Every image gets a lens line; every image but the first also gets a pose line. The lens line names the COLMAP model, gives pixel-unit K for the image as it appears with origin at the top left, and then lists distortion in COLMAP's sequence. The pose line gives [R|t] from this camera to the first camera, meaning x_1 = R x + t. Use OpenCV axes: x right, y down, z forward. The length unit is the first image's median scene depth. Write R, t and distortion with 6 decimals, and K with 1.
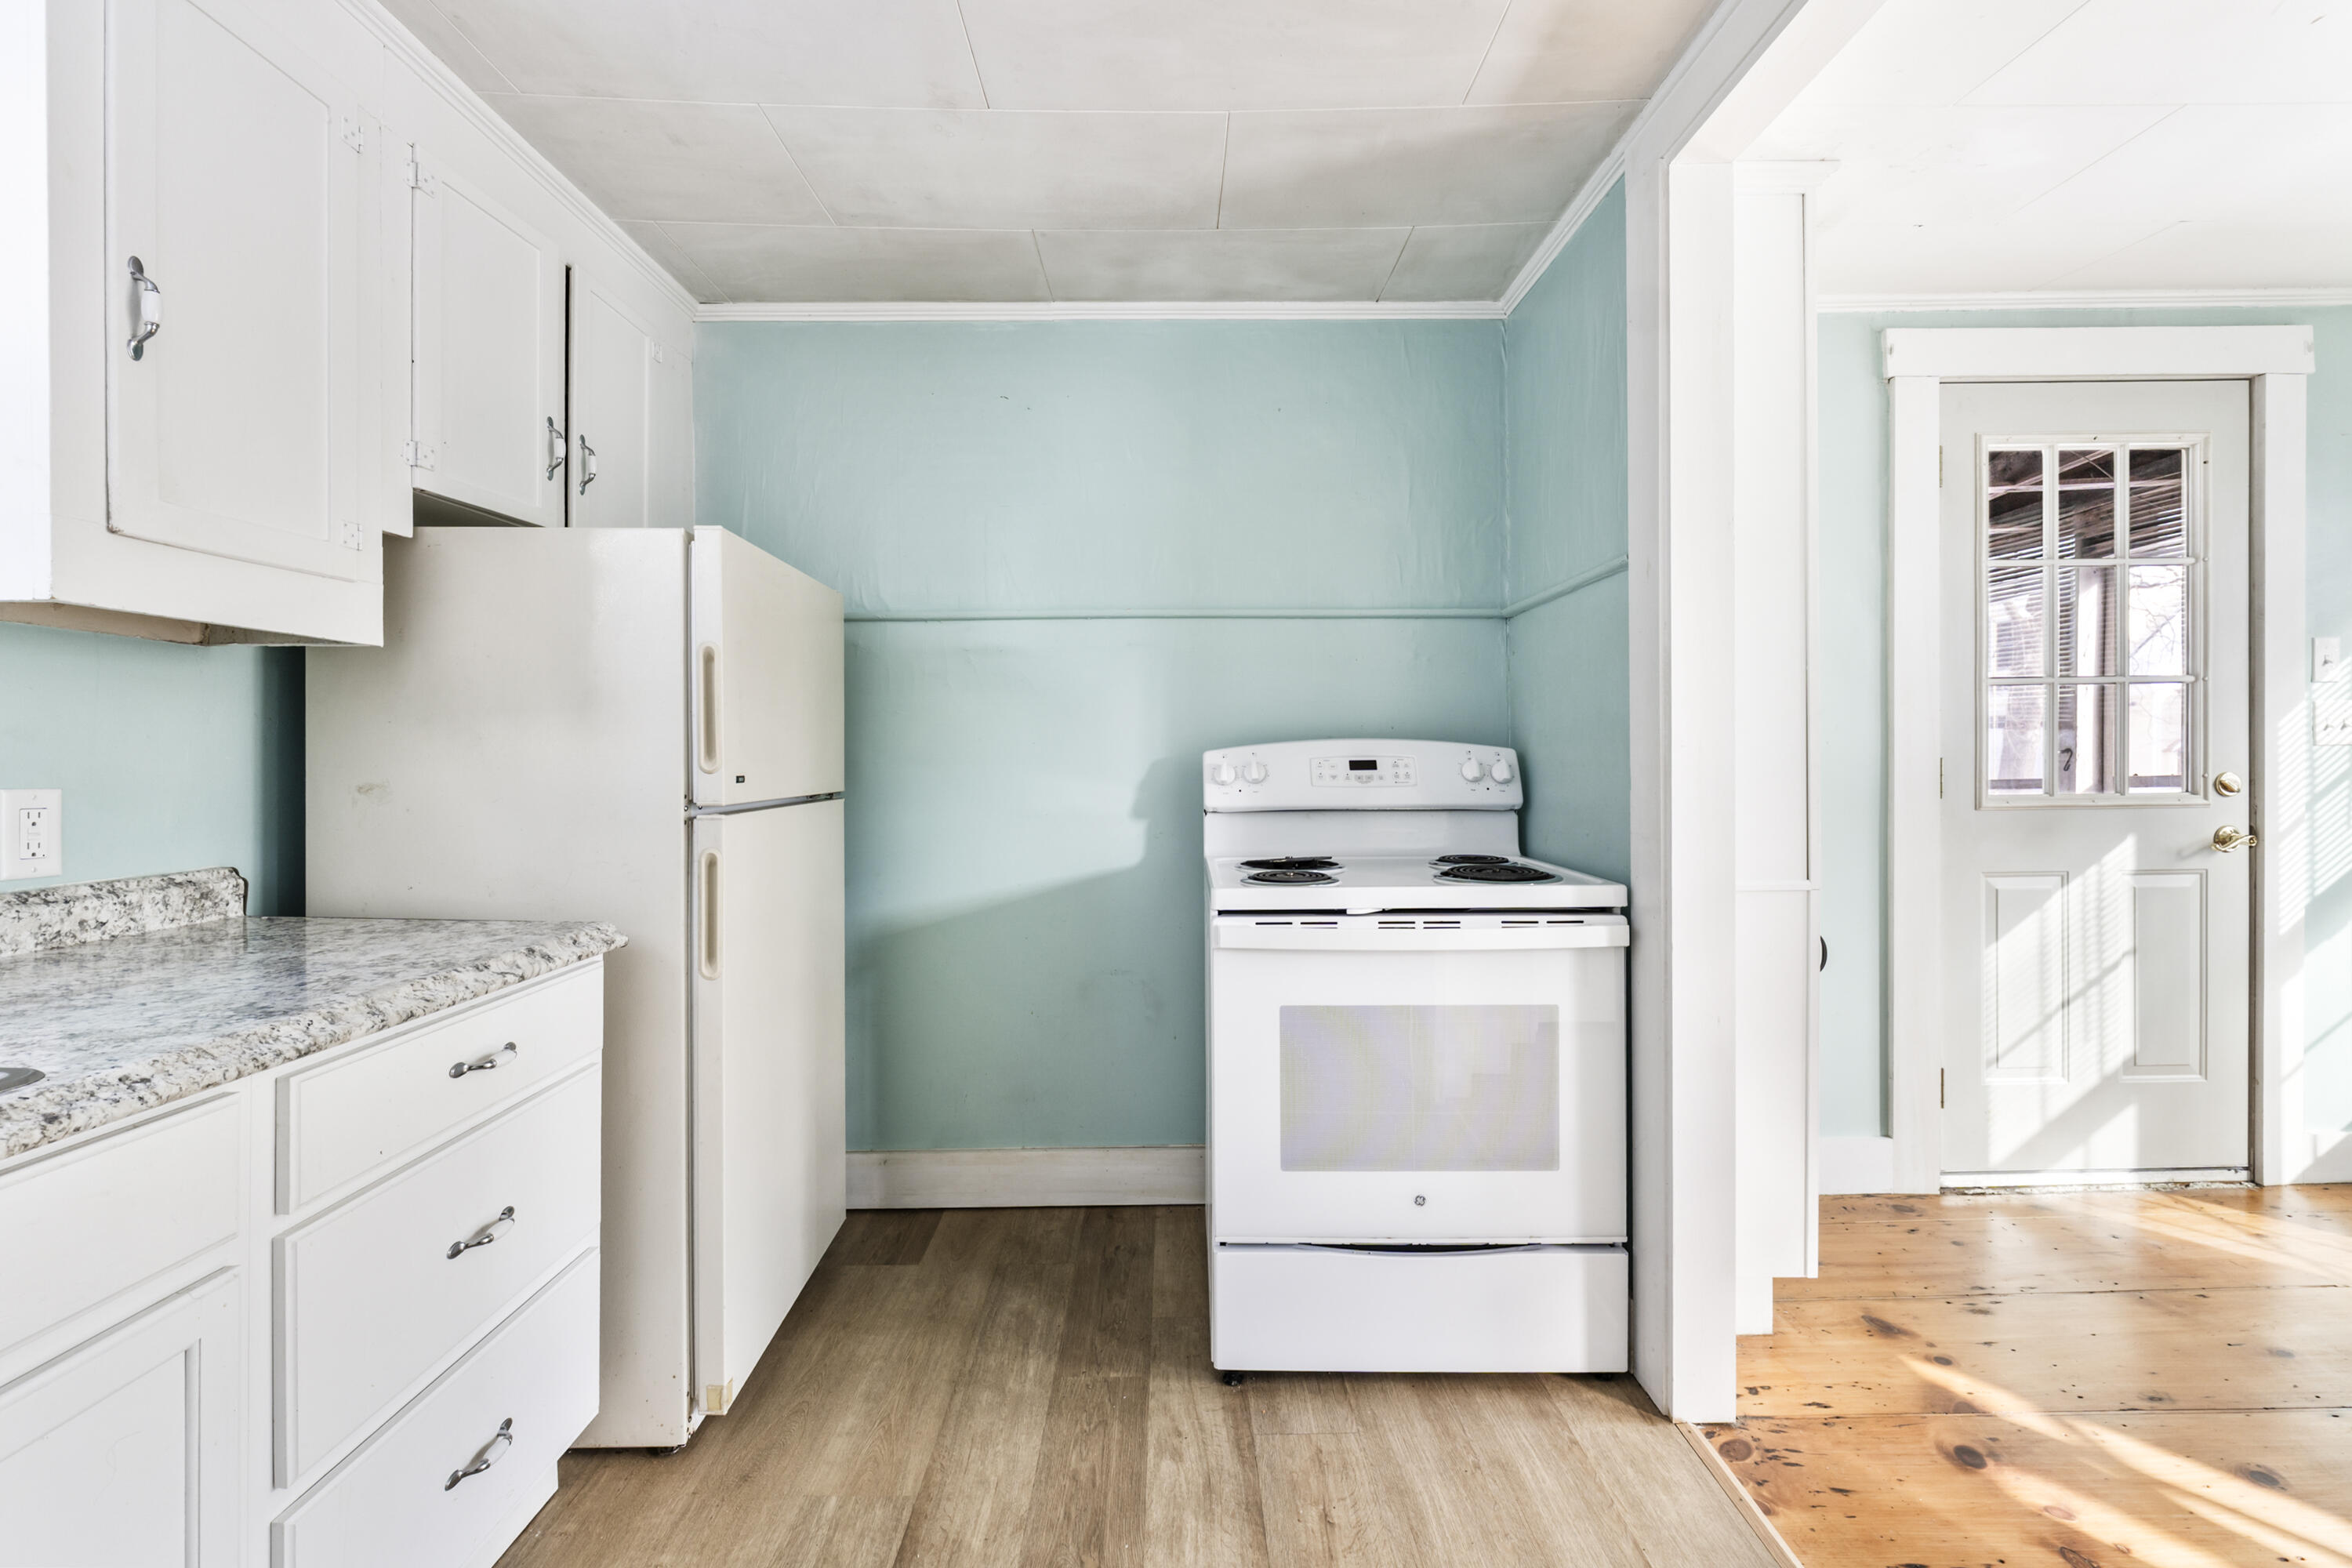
lens RADIAL K [[993.2, 0, 1155.9], [0, 993.2, 759.1], [0, 0, 1]] dist [-0.009271, -0.000036]
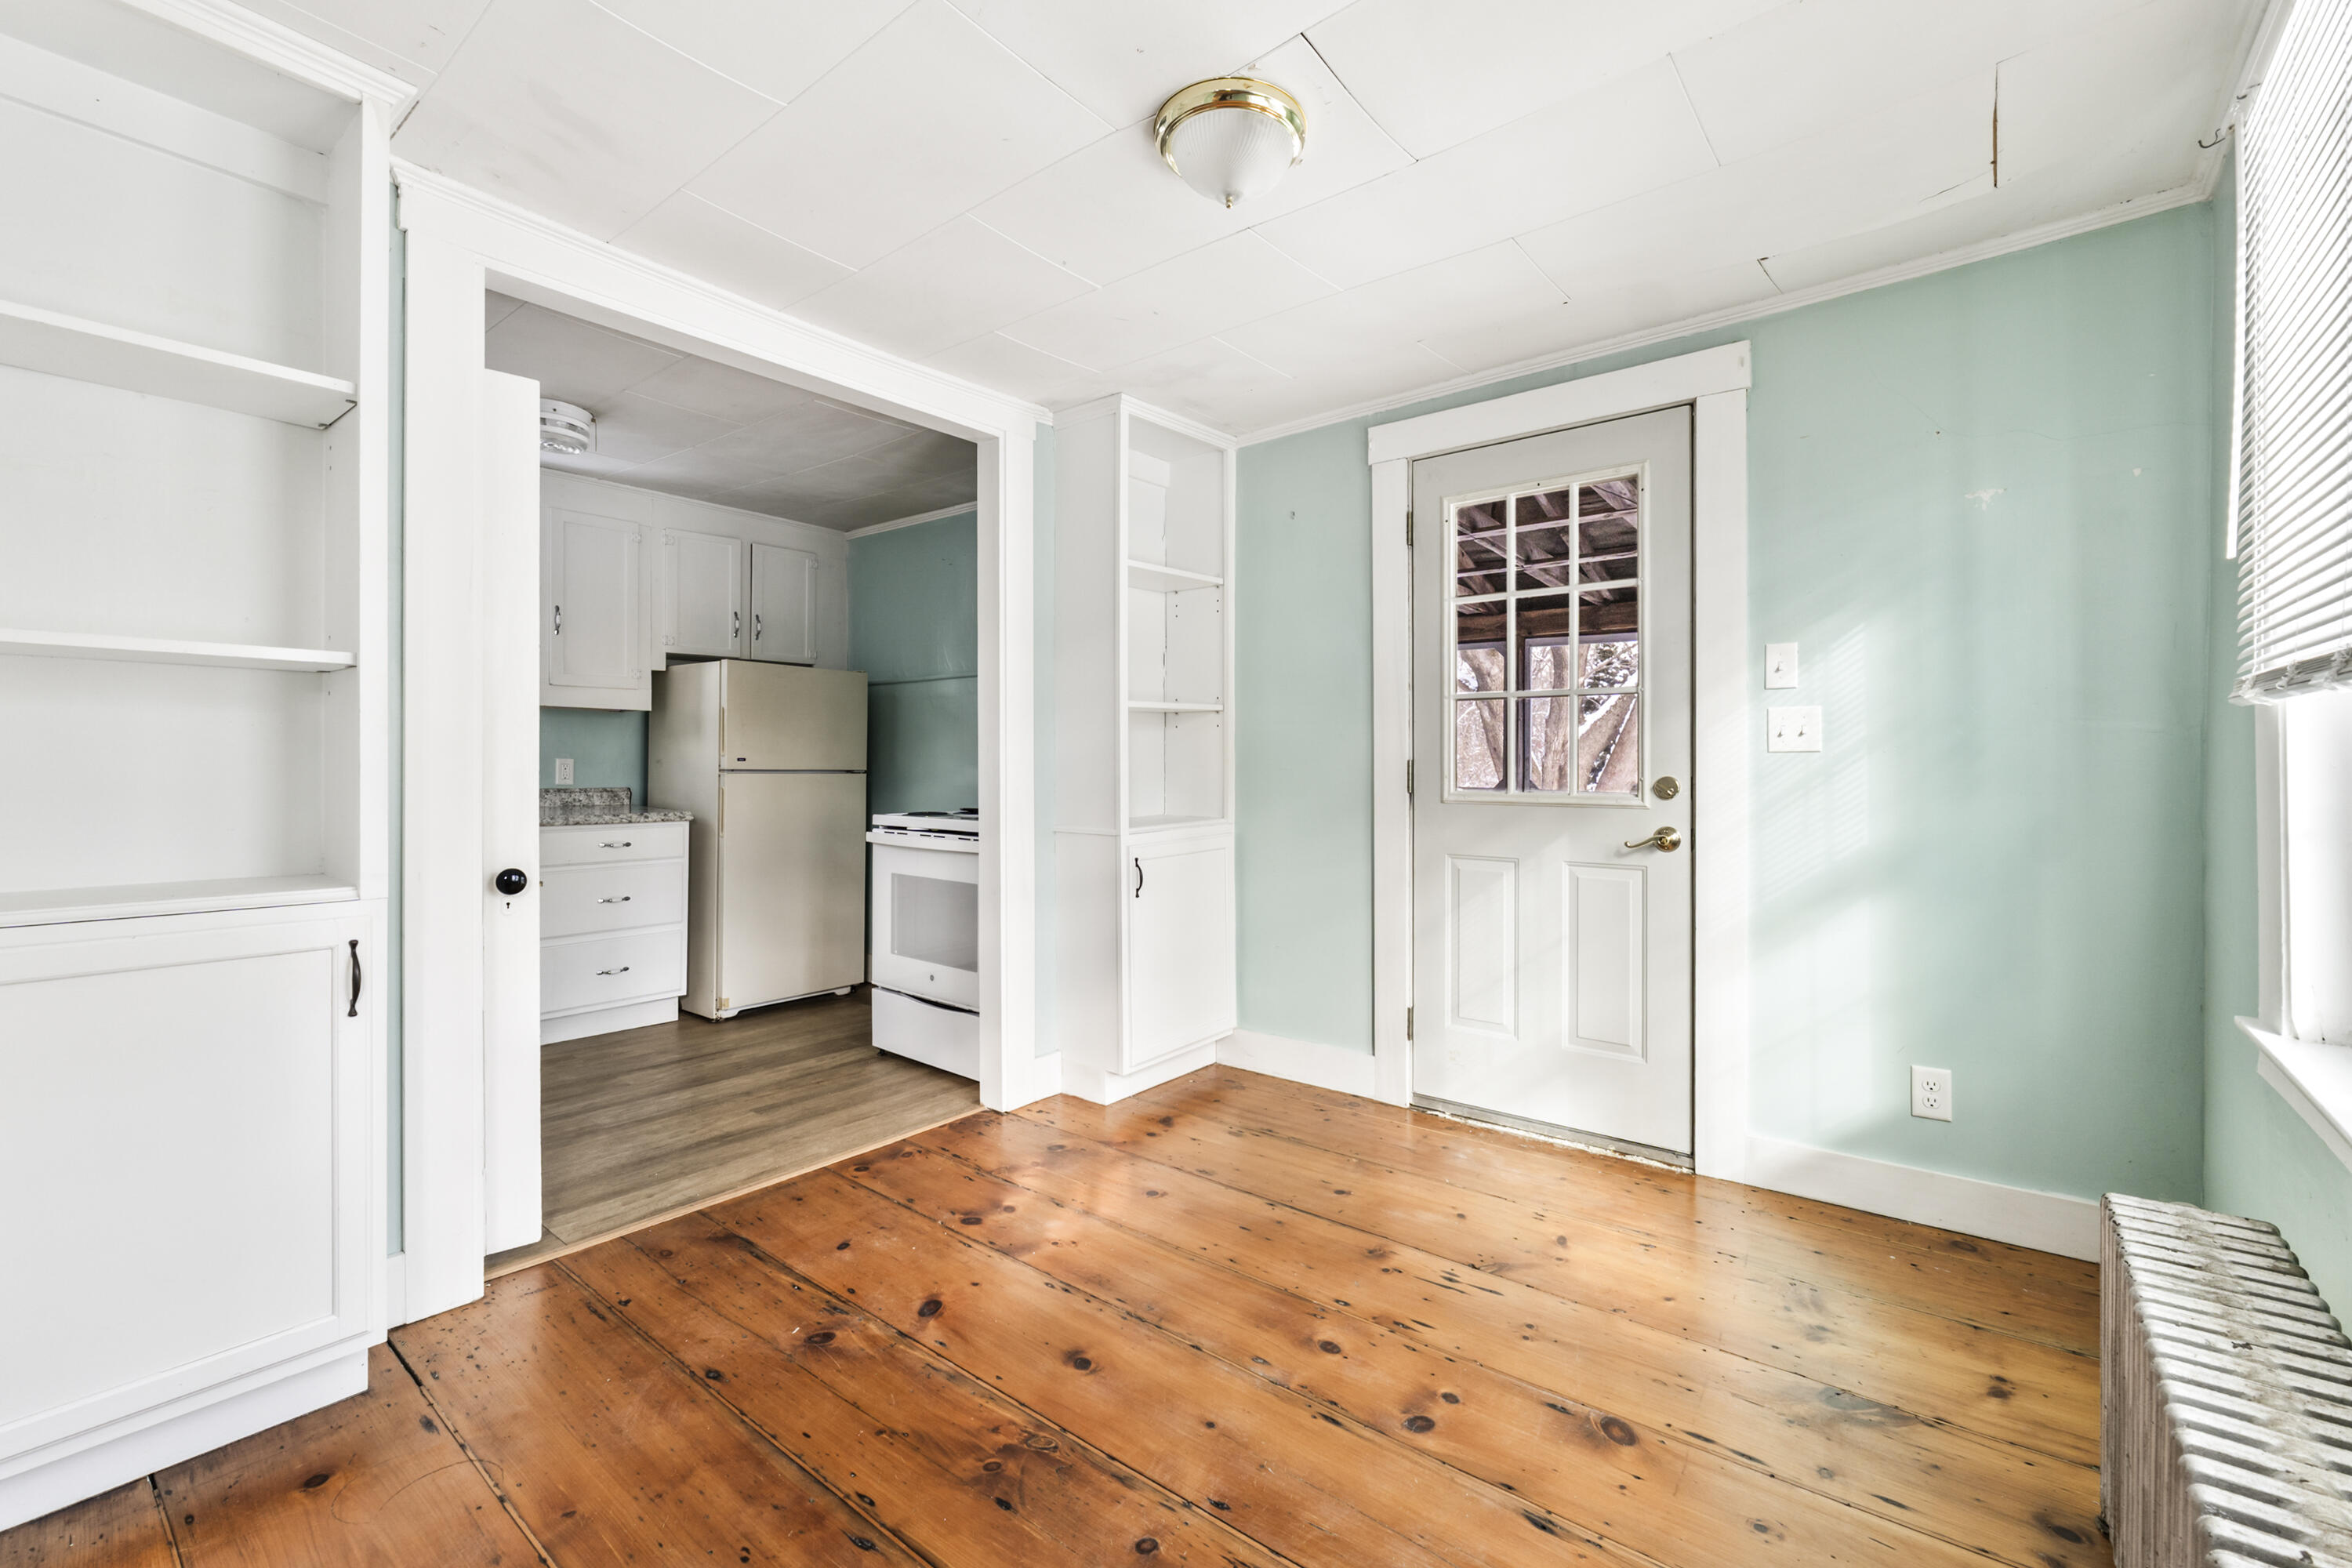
lens RADIAL K [[993.2, 0, 1157.9], [0, 993.2, 767.8], [0, 0, 1]] dist [-0.009271, -0.000036]
pose [[0.776932, 0.015483, -0.629394, 2.145910], [-0.016810, 0.999851, 0.003845, 0.014464], [0.629360, 0.007593, 0.777076, -0.293514]]
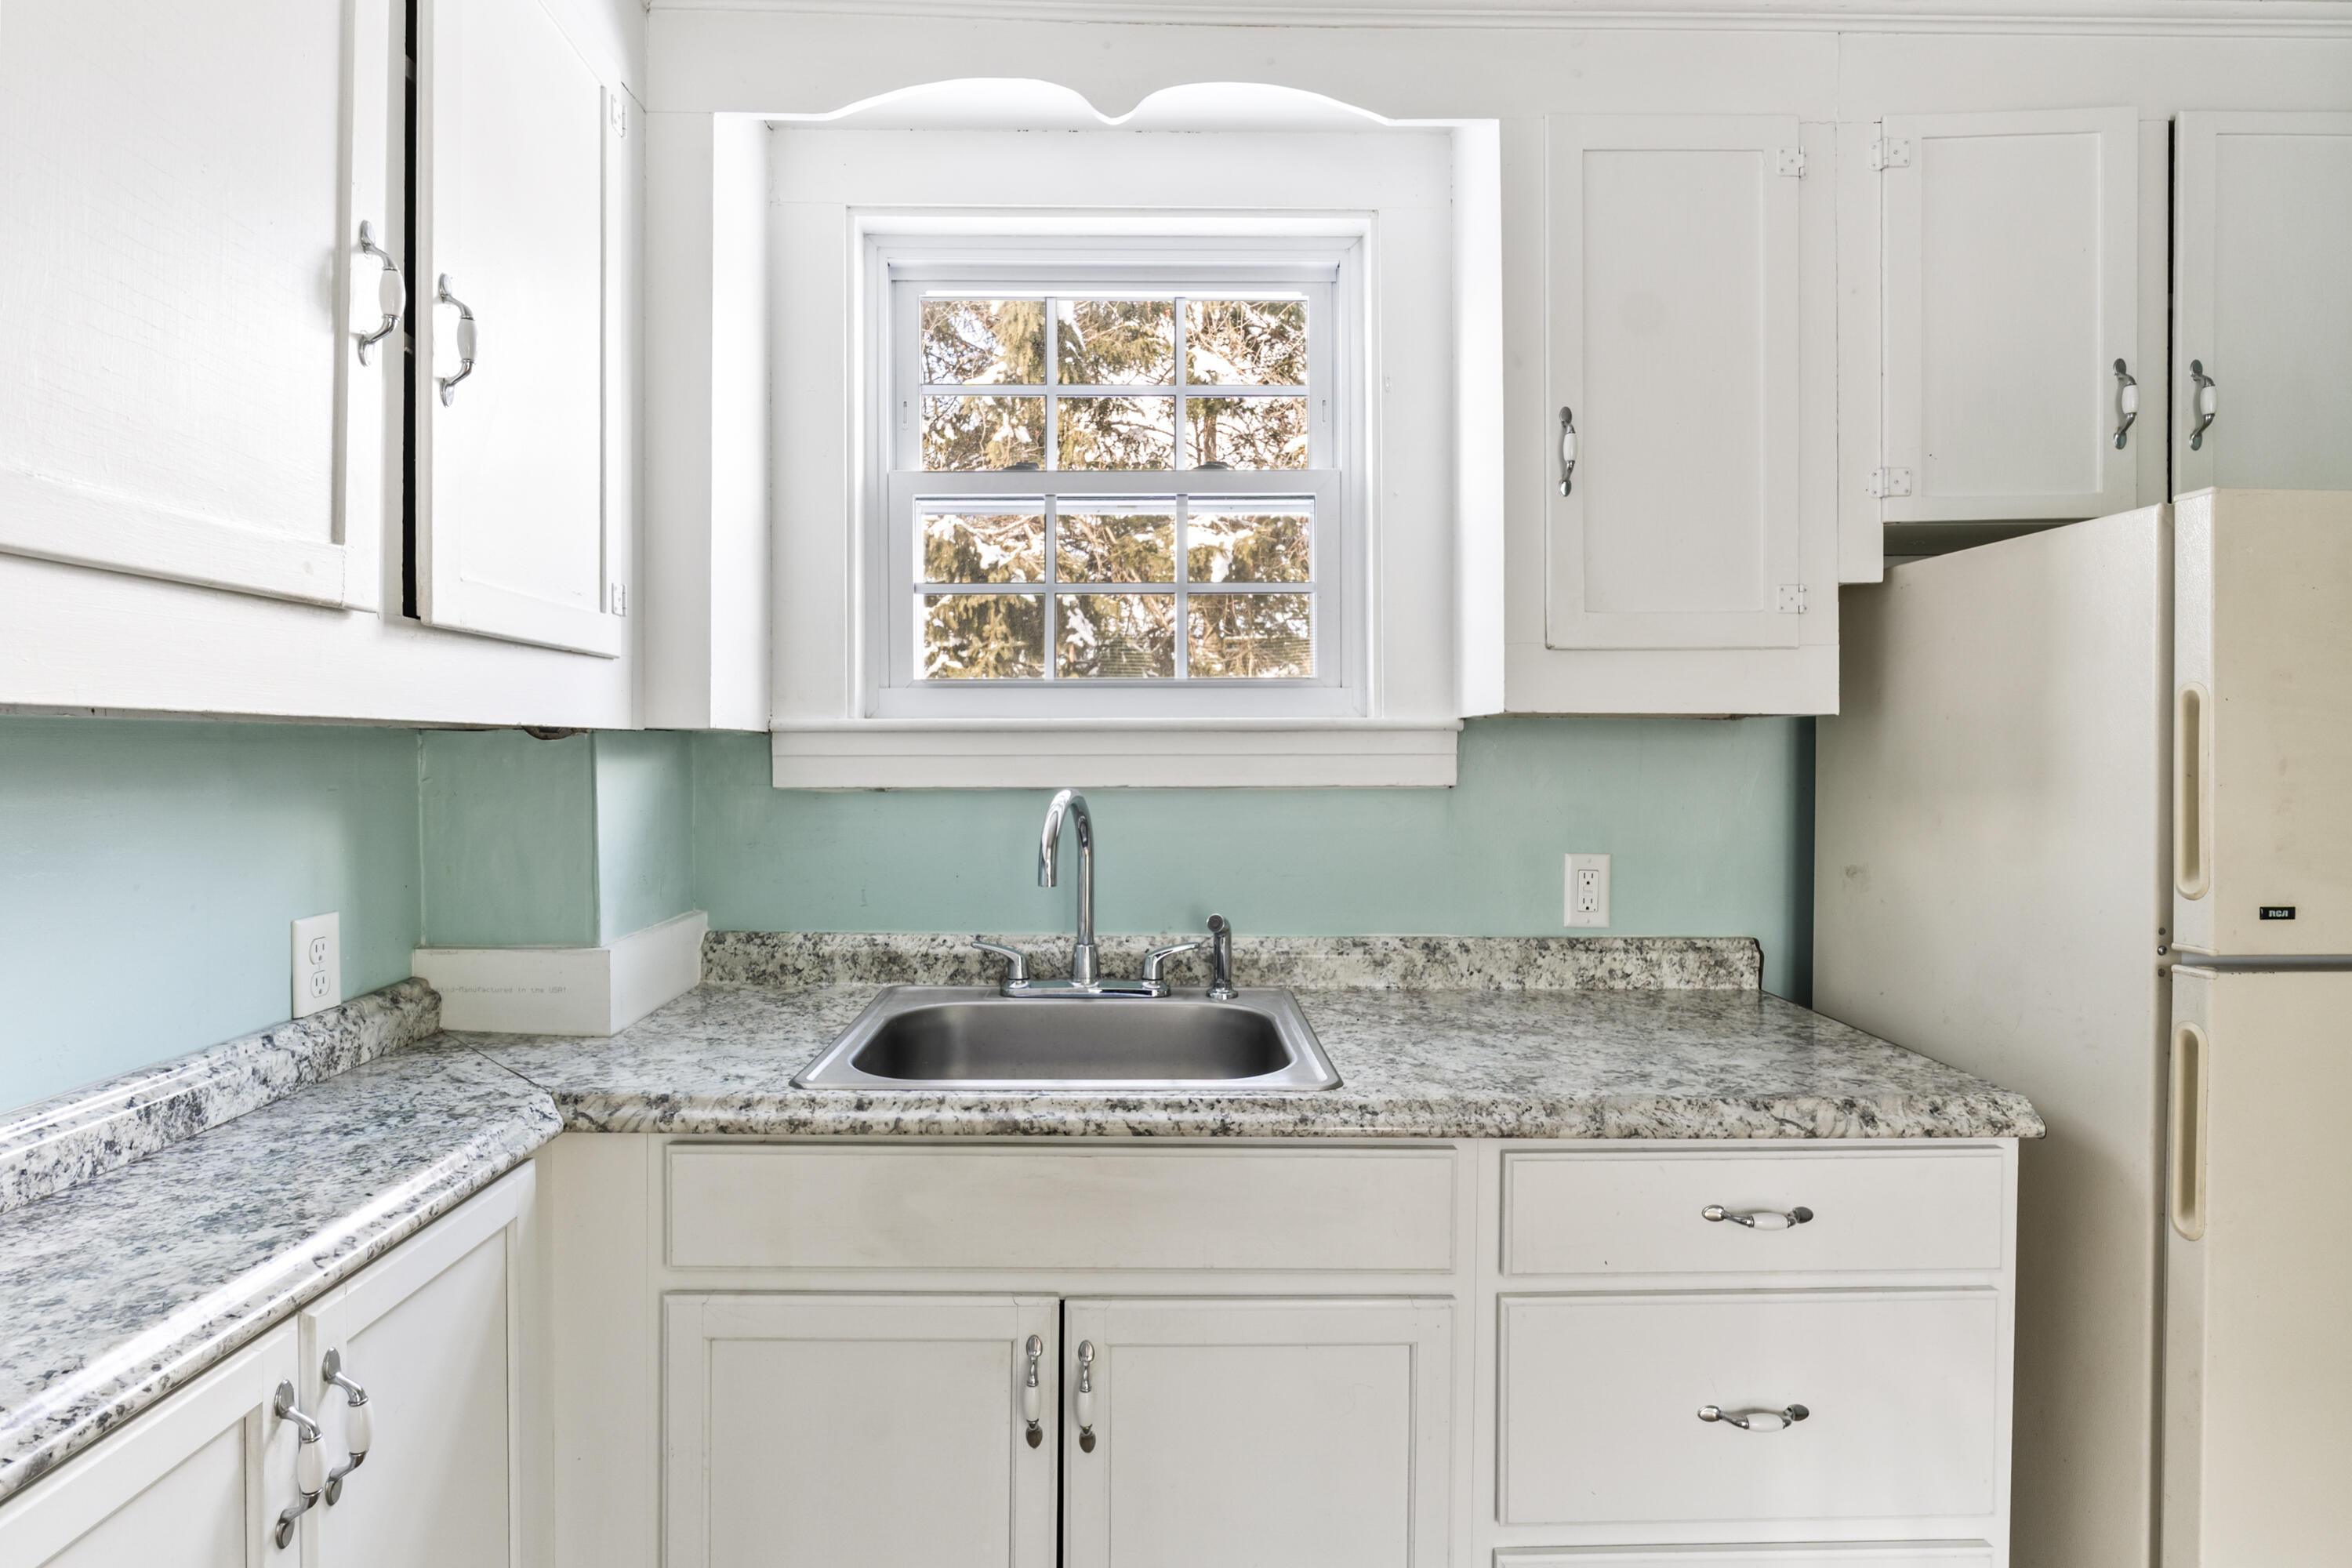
lens RADIAL K [[1239.1, 0, 1172.0], [0, 1239.1, 758.1], [0, 0, 1]] dist [-0.007069, 0.001102]
pose [[0.025127, 0.002813, -0.999680, 0.307848], [-0.007207, 0.999971, 0.002632, -0.073811], [0.999658, 0.007138, 0.025146, 0.379701]]
